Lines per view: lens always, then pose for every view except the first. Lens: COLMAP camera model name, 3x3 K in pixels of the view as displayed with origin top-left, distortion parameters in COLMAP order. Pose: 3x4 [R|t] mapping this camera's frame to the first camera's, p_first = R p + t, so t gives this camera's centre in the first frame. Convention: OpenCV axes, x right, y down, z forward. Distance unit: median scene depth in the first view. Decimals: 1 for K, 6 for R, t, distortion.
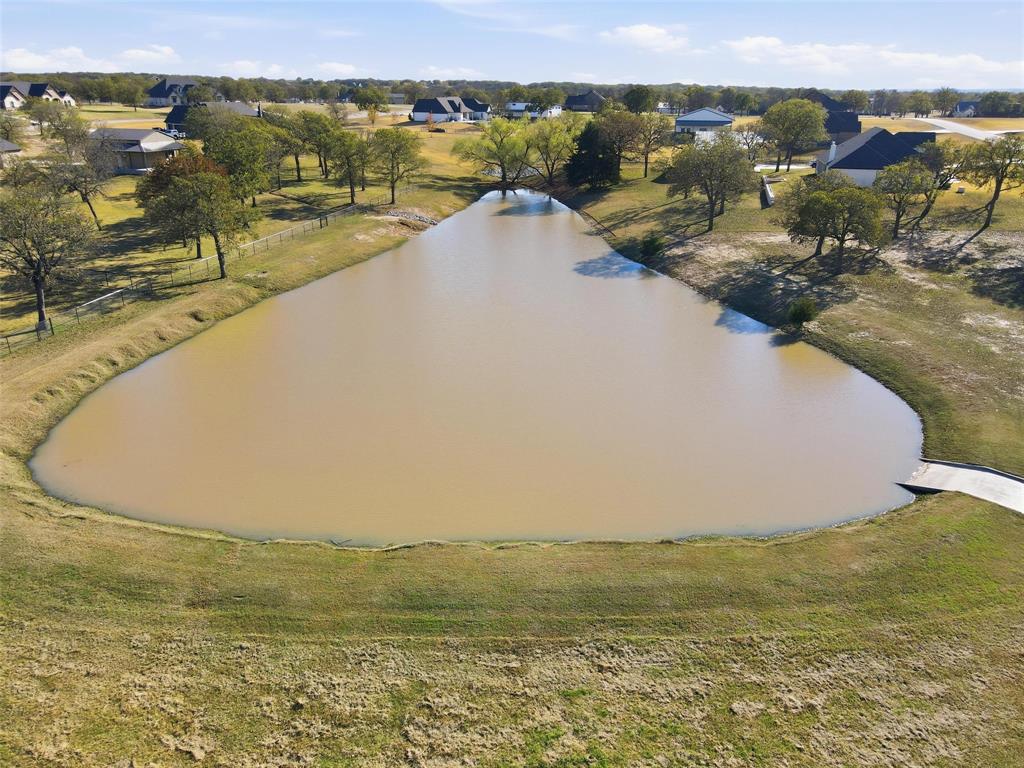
lens RADIAL K [[746.1, 0, 510.2], [0, 746.1, 382.4], [0, 0, 1]] dist [0.012923, 0.006122]
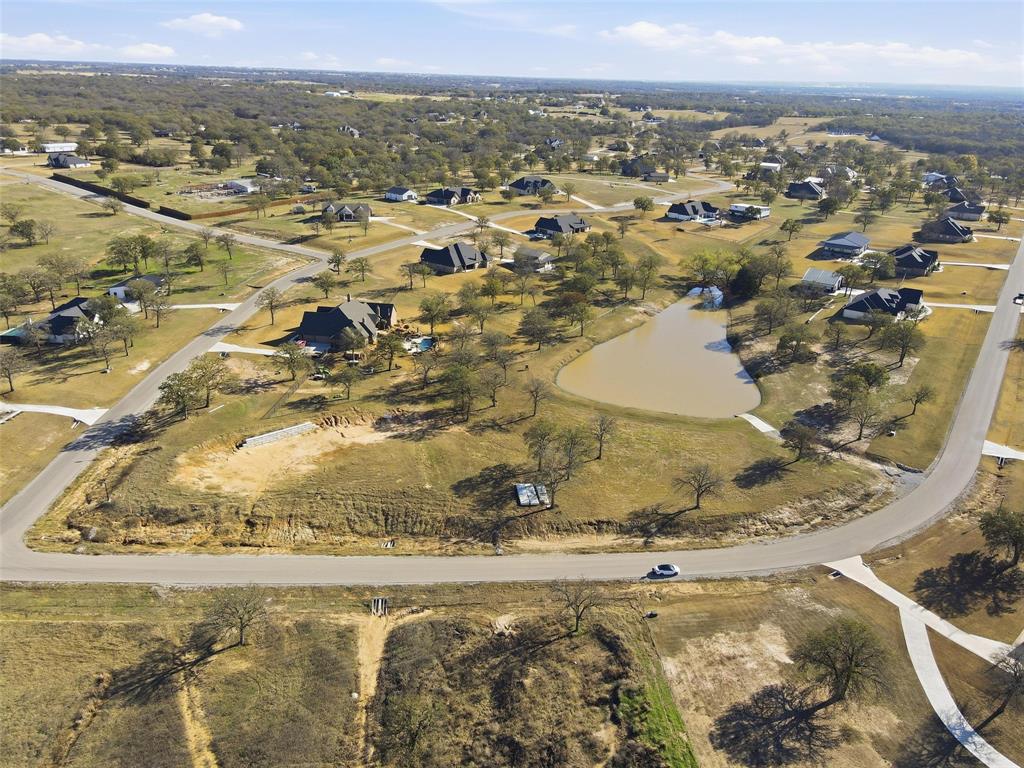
lens RADIAL K [[746.1, 0, 508.4], [0, 746.1, 379.1], [0, 0, 1]] dist [0.012923, 0.006122]
pose [[0.939283, 0.144405, -0.311279, 0.236014], [-0.141597, 0.989416, 0.031730, -0.014137], [0.312566, 0.014272, 0.949789, -1.511011]]
